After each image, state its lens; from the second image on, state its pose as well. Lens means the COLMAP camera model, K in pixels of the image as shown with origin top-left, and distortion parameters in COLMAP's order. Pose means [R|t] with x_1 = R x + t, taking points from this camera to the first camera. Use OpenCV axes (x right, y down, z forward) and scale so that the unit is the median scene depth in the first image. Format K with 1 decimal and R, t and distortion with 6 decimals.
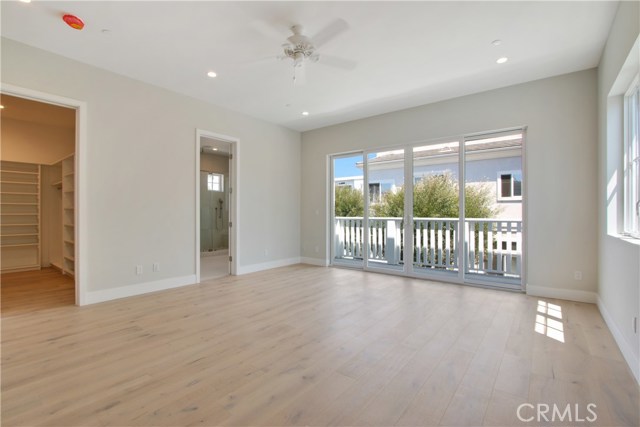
lens RADIAL K [[293.0, 0, 318.9], [0, 293.0, 213.6], [0, 0, 1]] dist [-0.016391, 0.002488]
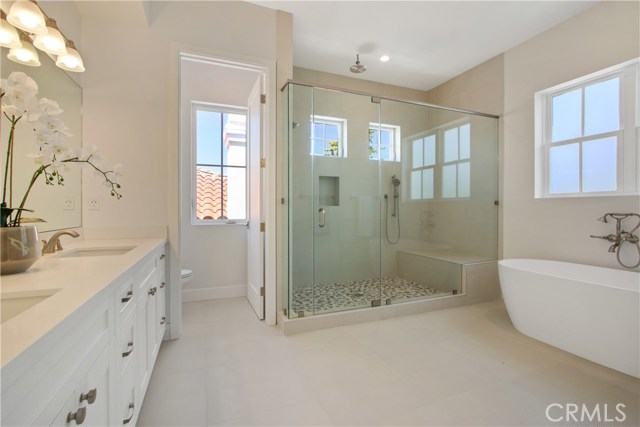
lens RADIAL K [[293.0, 0, 319.7], [0, 293.0, 209.8], [0, 0, 1]] dist [-0.016391, 0.002488]
pose [[0.856773, -0.006714, -0.515649, -0.198036], [0.012030, 0.999903, 0.006969, -0.000248], [0.515553, -0.012174, 0.856771, 0.536059]]
